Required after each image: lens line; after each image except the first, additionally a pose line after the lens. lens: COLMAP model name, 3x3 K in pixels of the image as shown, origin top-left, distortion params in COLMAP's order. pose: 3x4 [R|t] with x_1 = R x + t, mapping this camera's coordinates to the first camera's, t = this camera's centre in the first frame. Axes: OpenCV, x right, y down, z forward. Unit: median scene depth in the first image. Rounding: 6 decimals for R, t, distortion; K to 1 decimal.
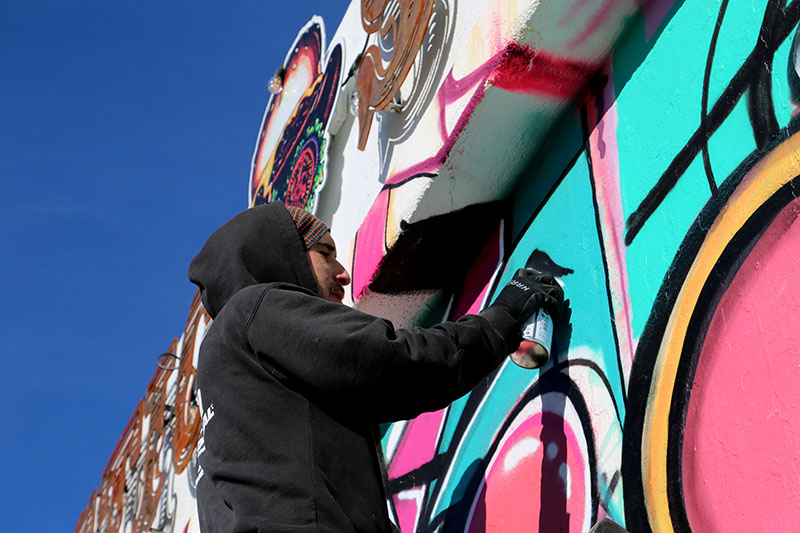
lens RADIAL K [[1683.5, 0, 399.6], [0, 1683.5, 267.2], [0, 0, 1]] dist [0.084187, 0.000000]
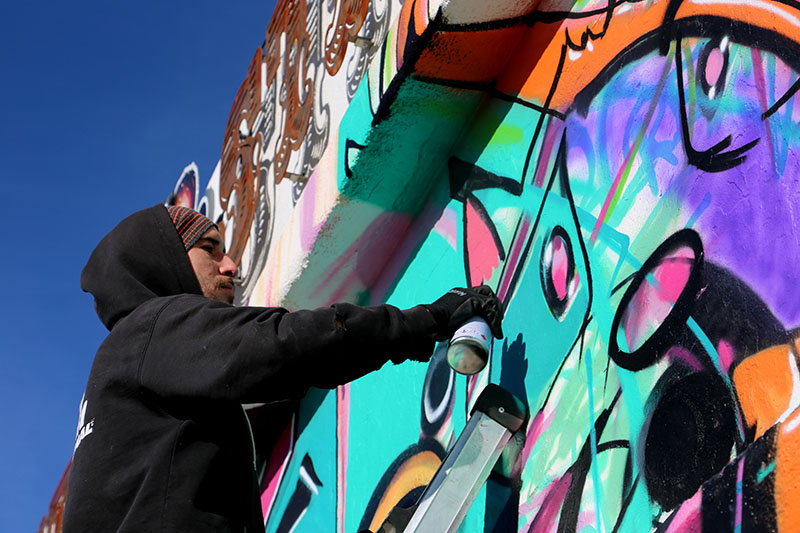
lens RADIAL K [[1725.1, 0, 398.8], [0, 1725.1, 267.6], [0, 0, 1]] dist [0.373534, 0.000000]
pose [[0.999267, -0.013321, -0.035882, 0.161942], [0.016619, 0.995505, 0.093236, -0.222033], [0.034479, -0.093764, 0.994997, -0.250242]]
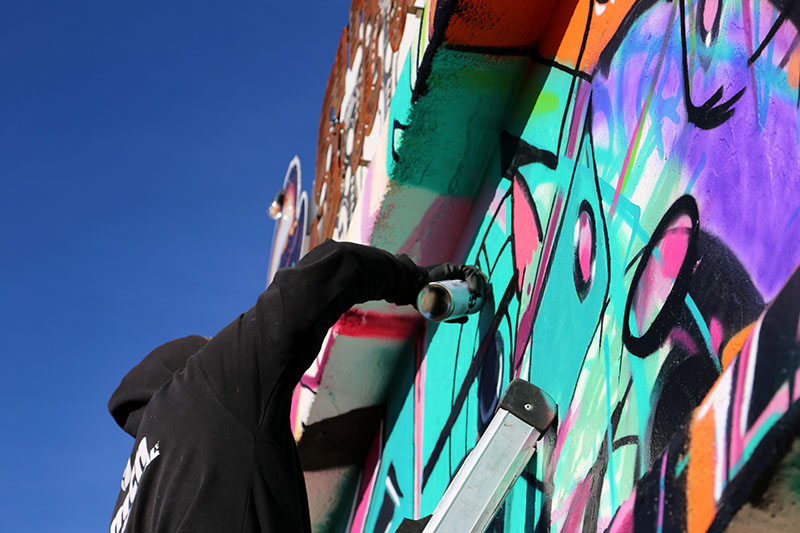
lens RADIAL K [[1836.9, 0, 401.0], [0, 1836.9, 265.2], [0, 0, 1]] dist [0.436344, 0.000000]
pose [[0.984391, -0.065642, -0.163293, 0.250448], [0.080827, 0.992823, 0.088150, -0.212936], [0.156334, -0.099972, 0.982632, -0.220216]]
